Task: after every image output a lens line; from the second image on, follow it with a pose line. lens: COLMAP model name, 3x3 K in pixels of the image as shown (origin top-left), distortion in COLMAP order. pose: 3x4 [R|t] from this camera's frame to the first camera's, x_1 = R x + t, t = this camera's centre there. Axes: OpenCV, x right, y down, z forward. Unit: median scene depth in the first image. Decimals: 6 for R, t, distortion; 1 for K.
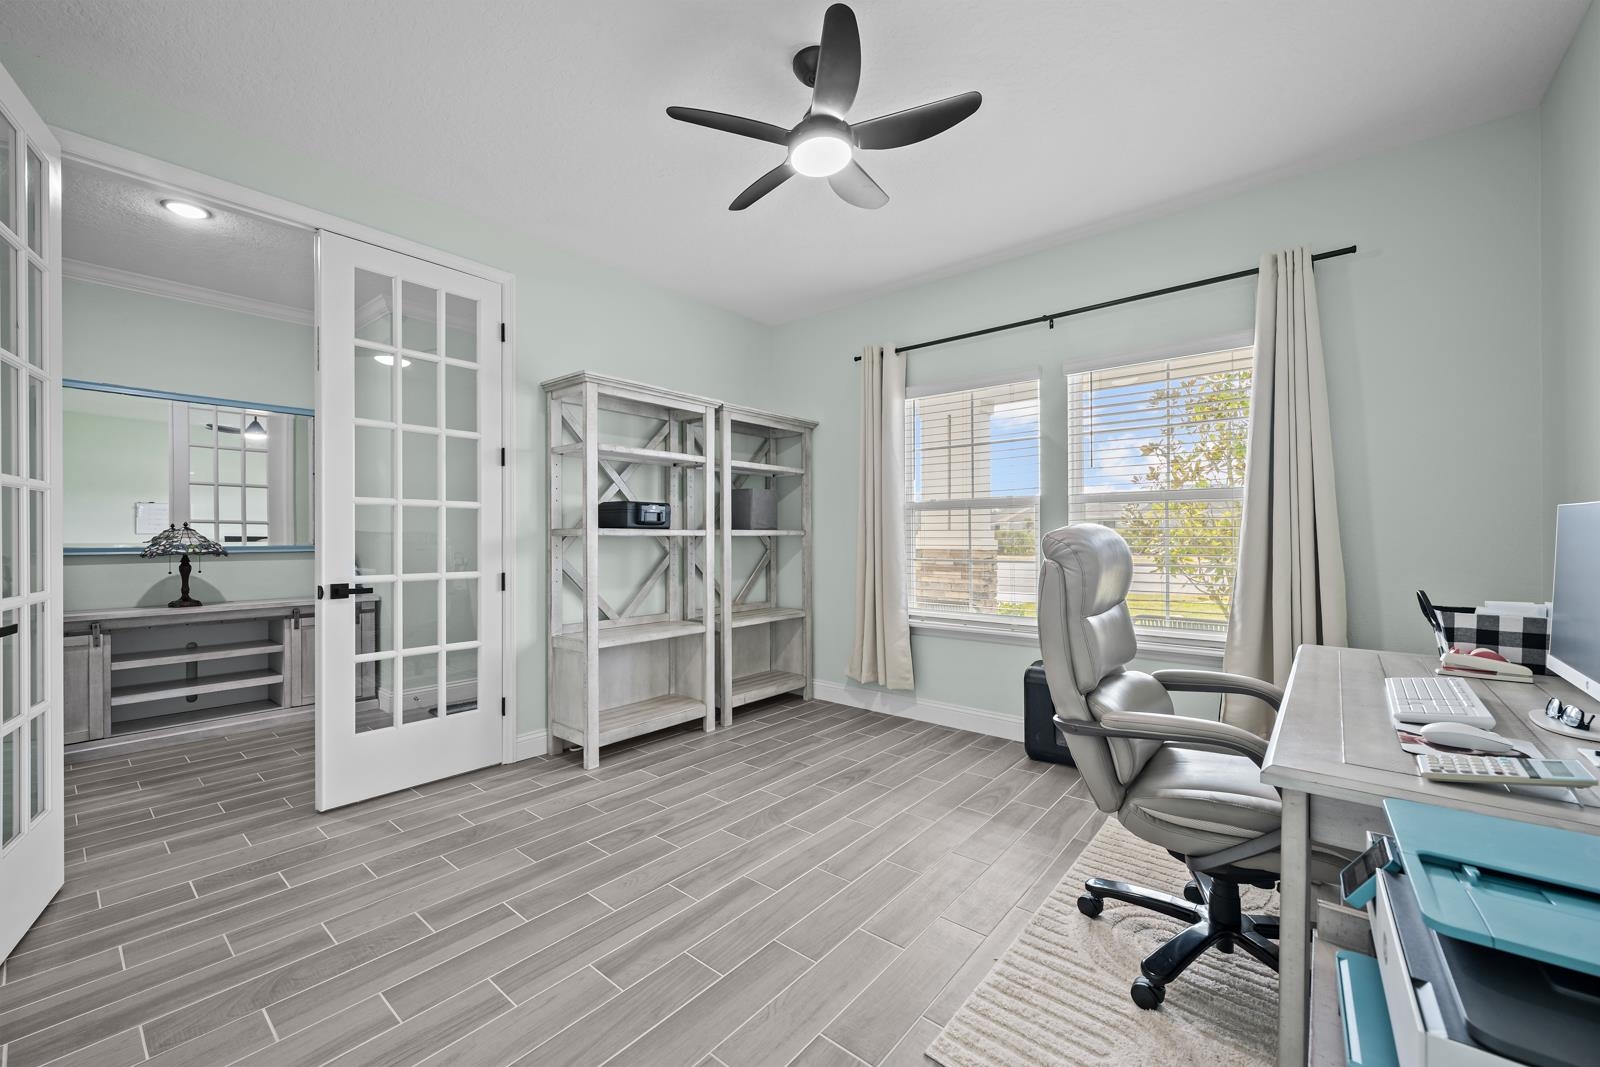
lens RADIAL K [[640.4, 0, 794.0], [0, 640.4, 540.4], [0, 0, 1]] dist [-0.002393, -0.000240]
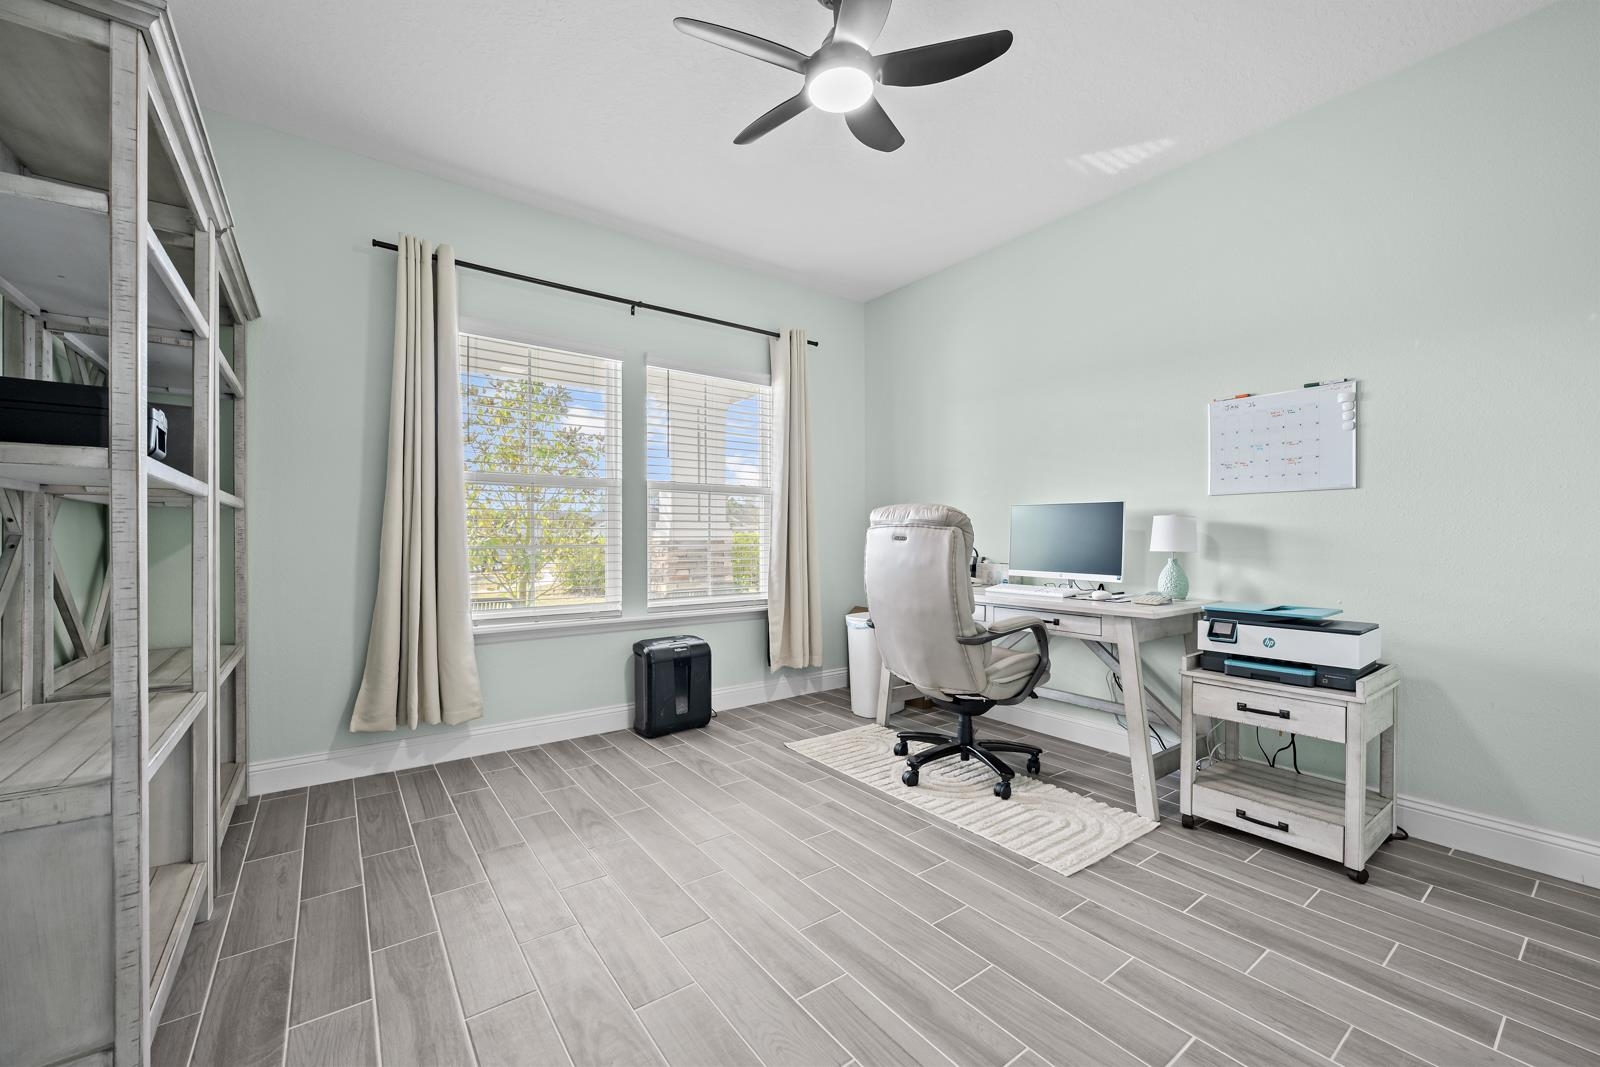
lens RADIAL K [[640.4, 0, 794.0], [0, 640.4, 540.4], [0, 0, 1]] dist [-0.002393, -0.000240]
pose [[0.226172, 0.002103, 0.974085, -0.530859], [0.004459, 0.999985, -0.003194, 0.032161], [-0.974077, 0.005066, 0.226159, 0.523244]]
